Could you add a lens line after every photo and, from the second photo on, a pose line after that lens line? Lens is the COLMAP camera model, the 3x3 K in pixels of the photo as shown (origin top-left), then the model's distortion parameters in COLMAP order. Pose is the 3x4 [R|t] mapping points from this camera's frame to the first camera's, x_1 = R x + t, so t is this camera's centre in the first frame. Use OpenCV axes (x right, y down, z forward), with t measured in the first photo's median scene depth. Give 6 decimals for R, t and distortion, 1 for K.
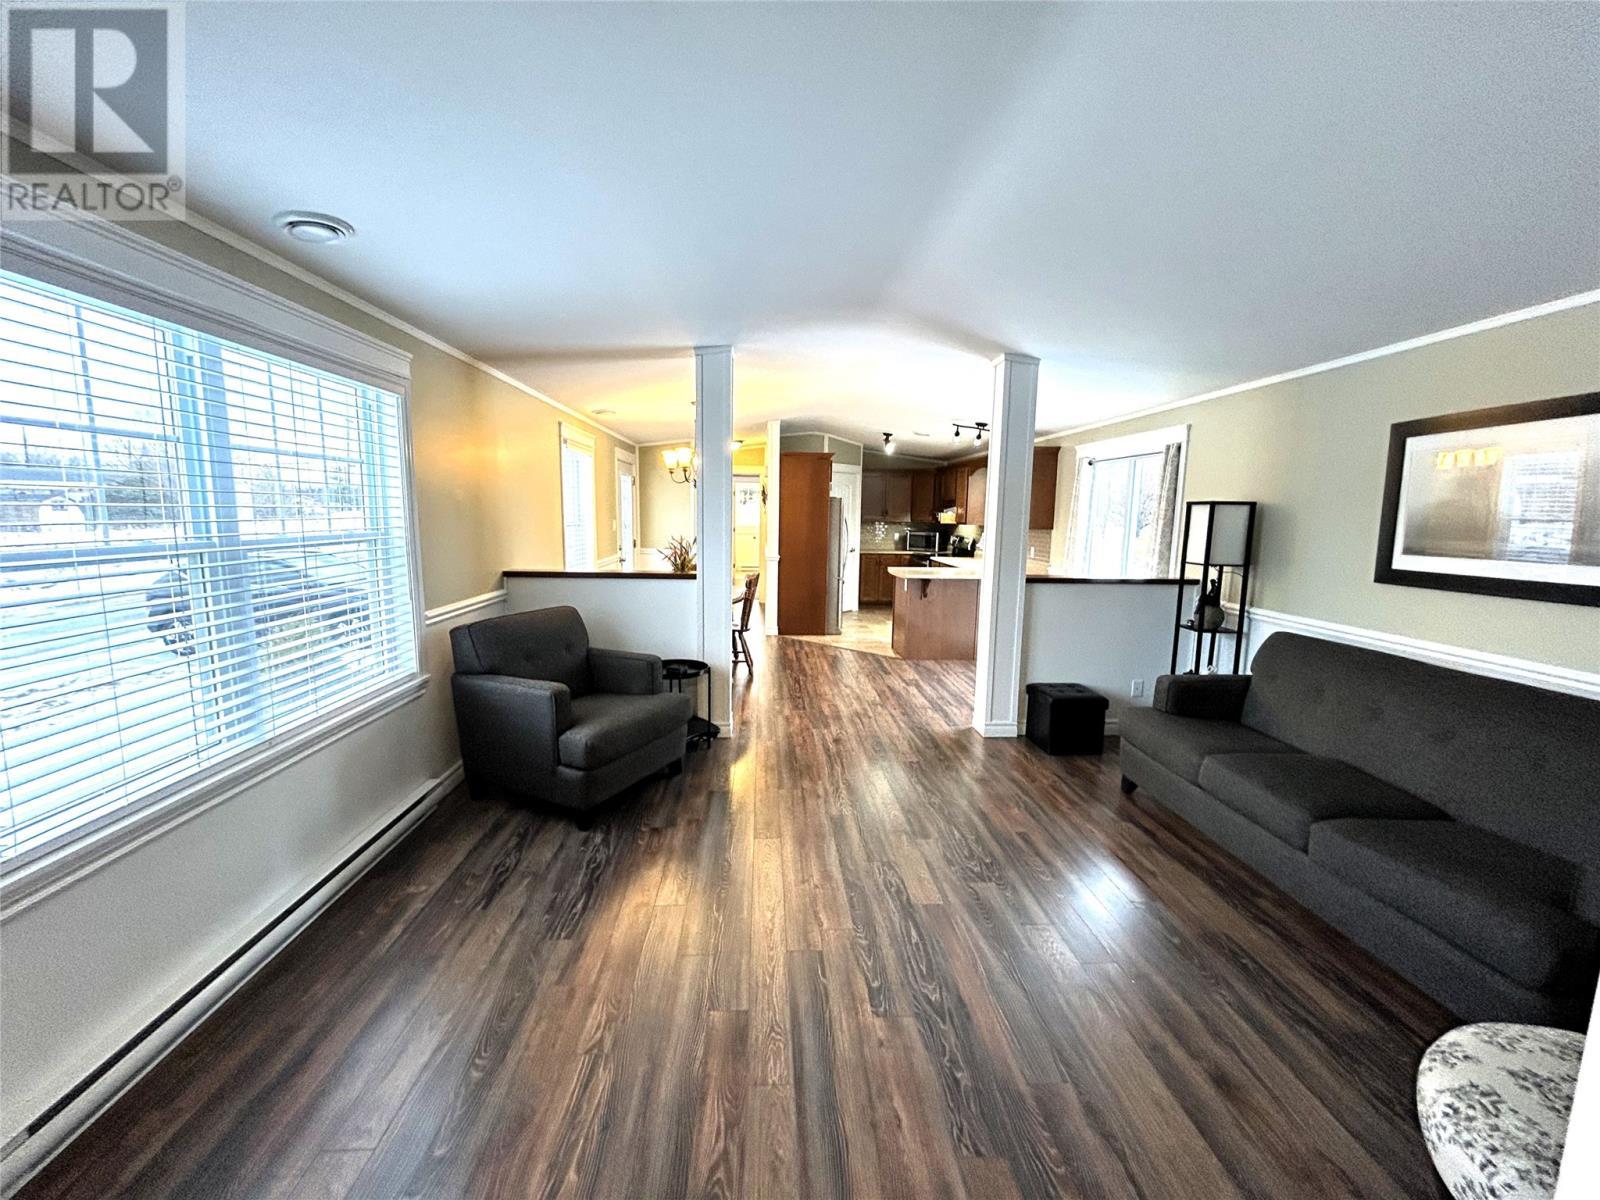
lens RADIAL K [[669.7, 0, 800.0], [0, 669.7, 600.0], [0, 0, 1]] dist [0.000562, -0.000085]
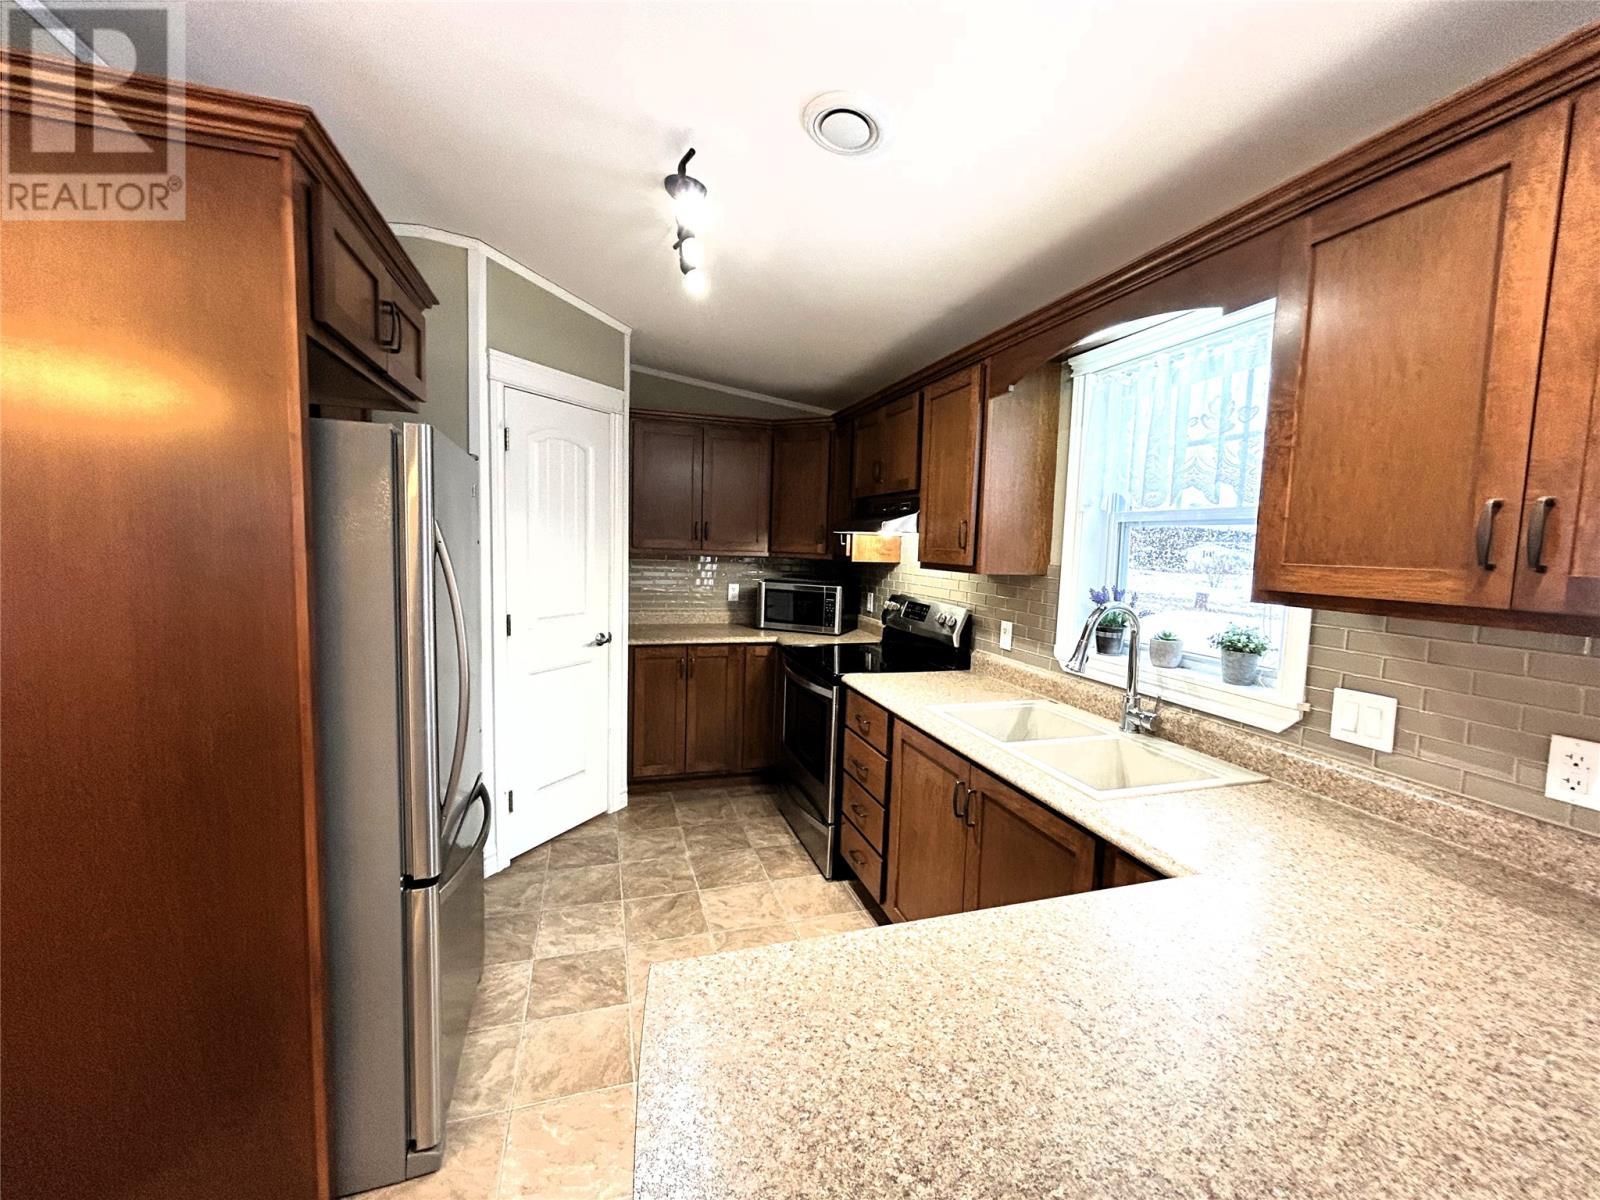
lens RADIAL K [[669.7, 0, 800.0], [0, 669.7, 600.0], [0, 0, 1]] dist [0.000562, -0.000085]
pose [[0.972262, -0.008711, 0.233734, 0.128549], [0.019026, 0.998940, -0.041913, -0.105116], [-0.233121, 0.045197, 0.971397, 0.866757]]
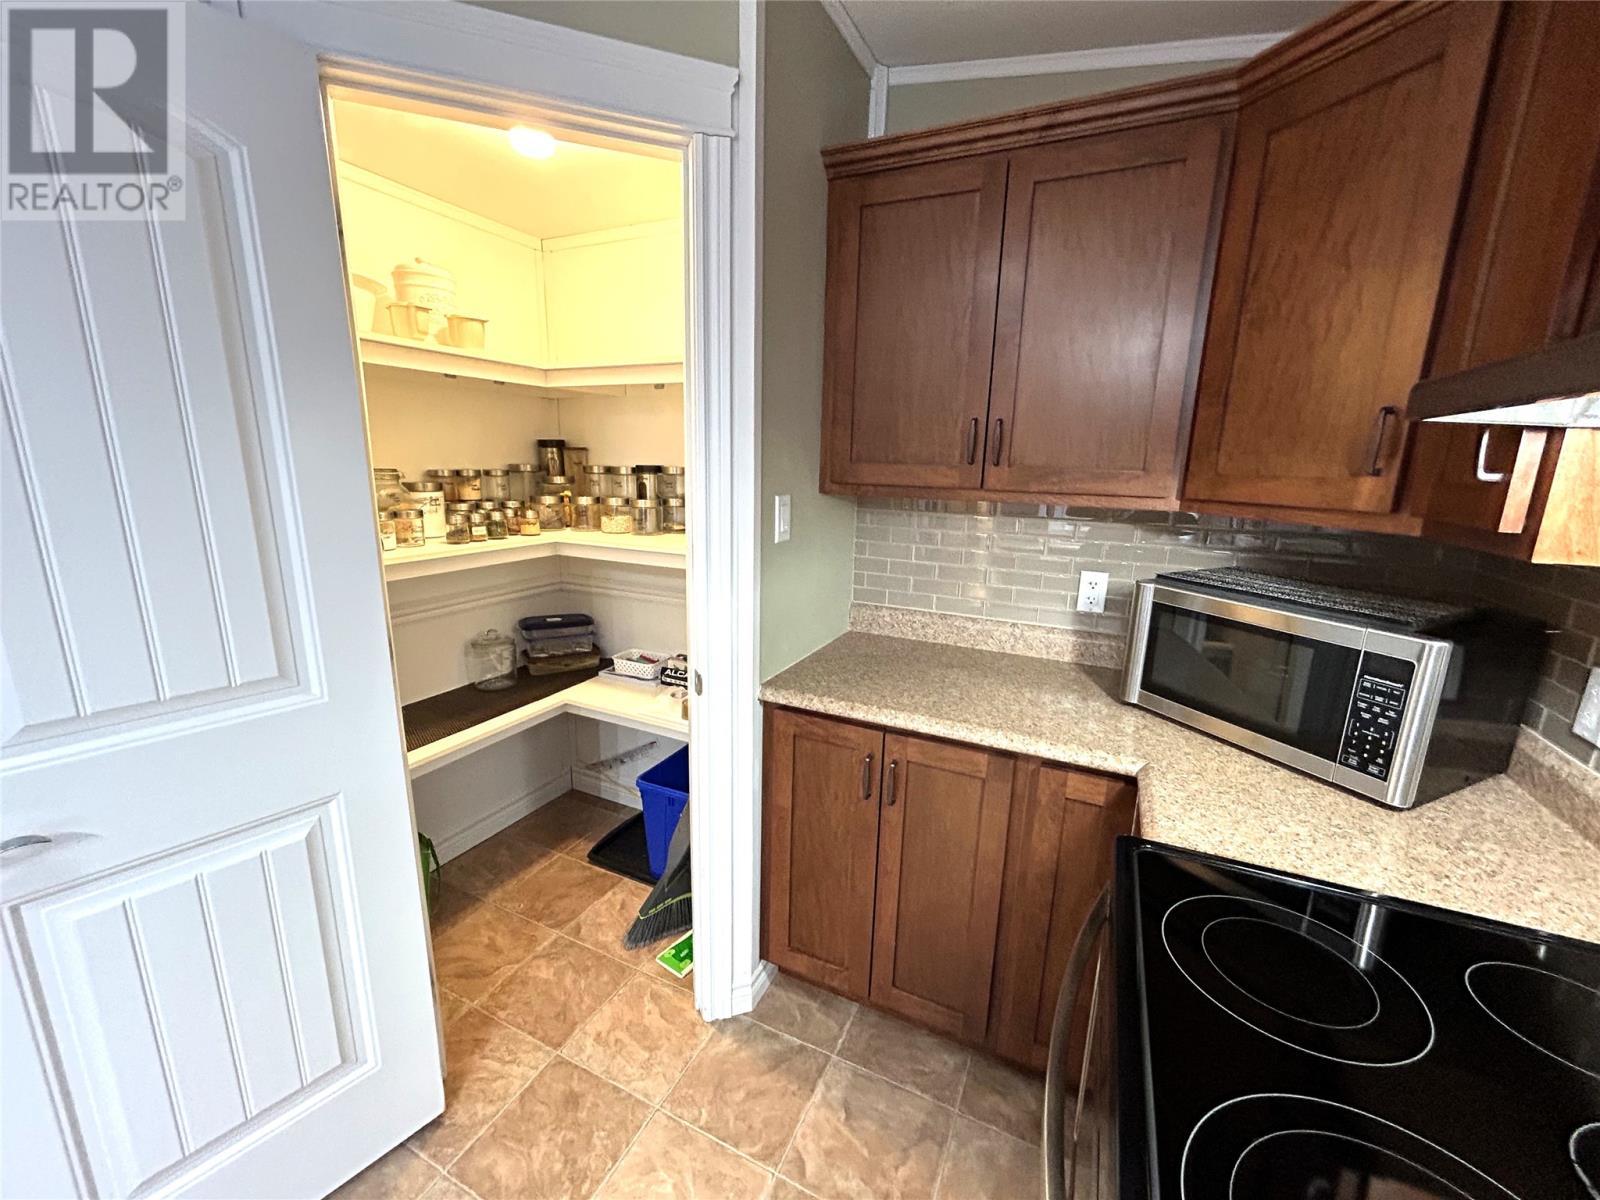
lens RADIAL K [[639.3, 0, 800.0], [0, 639.3, 600.0], [0, 0, 1]] dist [-0.000827, -0.000128]
pose [[0.866284, 0.107067, -0.487944, 0.234420], [-0.072414, 0.993359, 0.089406, -0.149555], [0.494276, -0.042117, 0.868284, 1.202064]]
